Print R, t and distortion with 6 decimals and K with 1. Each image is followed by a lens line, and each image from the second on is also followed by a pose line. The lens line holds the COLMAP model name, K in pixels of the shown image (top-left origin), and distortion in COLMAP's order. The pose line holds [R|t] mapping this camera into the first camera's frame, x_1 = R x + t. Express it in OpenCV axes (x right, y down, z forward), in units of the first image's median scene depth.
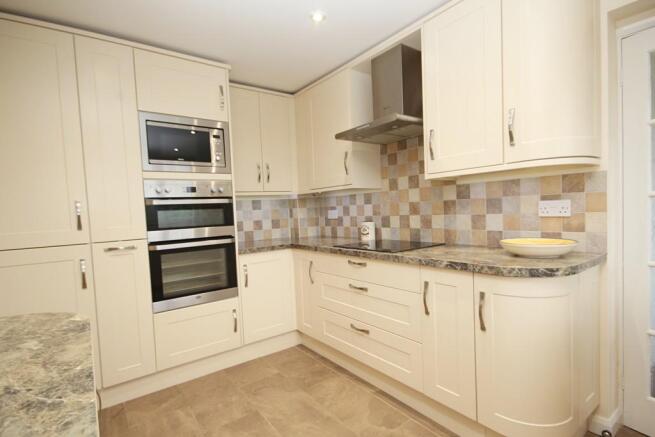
lens RADIAL K [[327.8, 0, 327.2], [0, 327.8, 220.9], [0, 0, 1]] dist [0.003854, 0.000180]
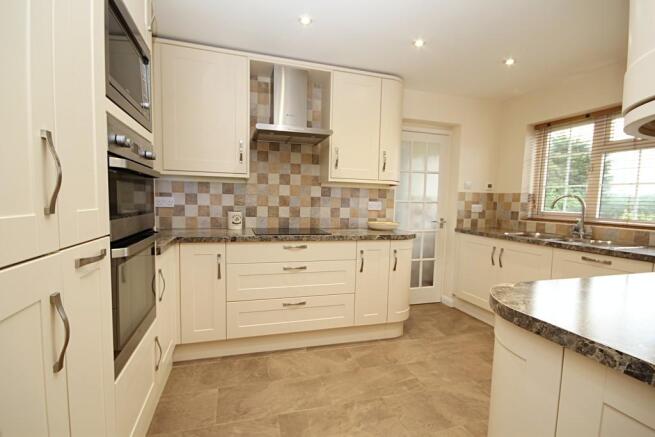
lens RADIAL K [[304.9, 0, 322.4], [0, 304.9, 220.0], [0, 0, 1]] dist [-0.002006, -0.000222]
pose [[0.341343, -0.009165, 0.939894, -0.833963], [-0.007457, 0.999895, 0.012458, 0.019545], [-0.939909, -0.011261, 0.341238, 0.519383]]
